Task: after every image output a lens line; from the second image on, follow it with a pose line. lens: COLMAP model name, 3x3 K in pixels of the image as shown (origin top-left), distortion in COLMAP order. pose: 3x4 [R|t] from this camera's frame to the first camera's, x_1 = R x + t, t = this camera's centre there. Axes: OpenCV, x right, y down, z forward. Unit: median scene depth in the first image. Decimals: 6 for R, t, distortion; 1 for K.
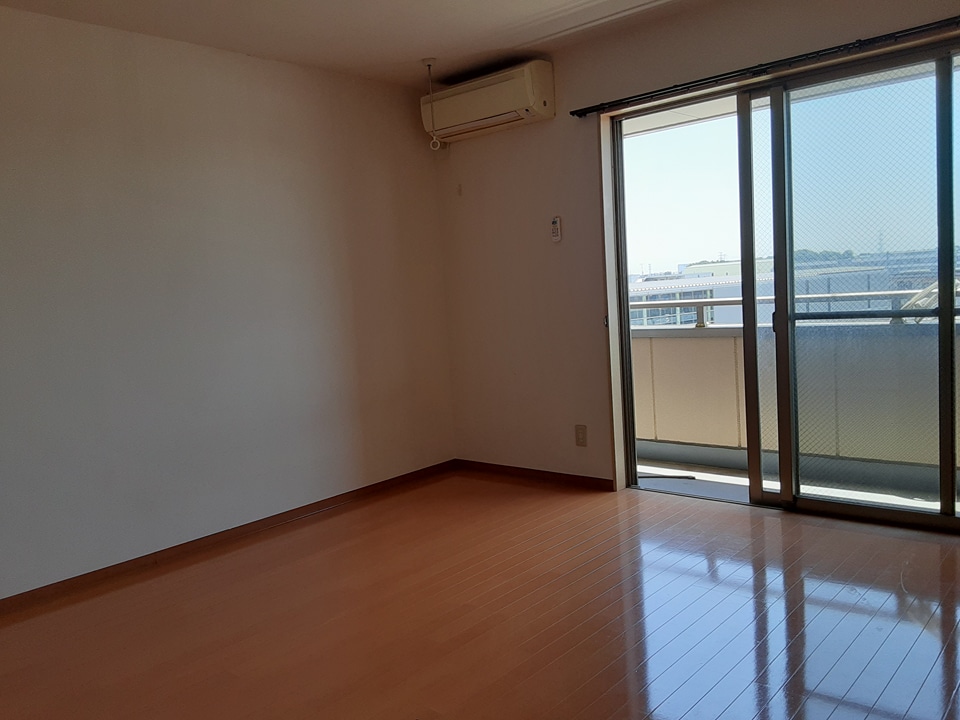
lens RADIAL K [[774.3, 0, 472.5], [0, 774.3, 356.4], [0, 0, 1]] dist [0.108598, -0.178864]
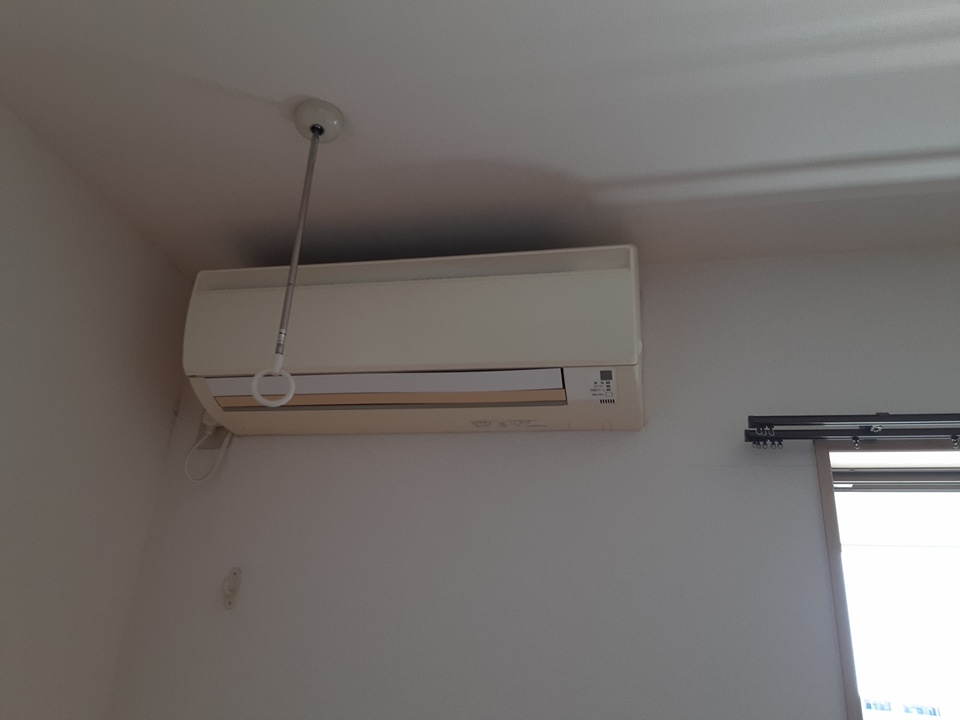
lens RADIAL K [[774.3, 0, 472.5], [0, 774.3, 356.4], [0, 0, 1]] dist [0.108598, -0.178864]
pose [[0.876335, 0.289886, 0.384712, -0.083807], [-0.073556, 0.869815, -0.487864, -0.165302], [-0.476054, 0.399235, 0.783572, 0.746780]]
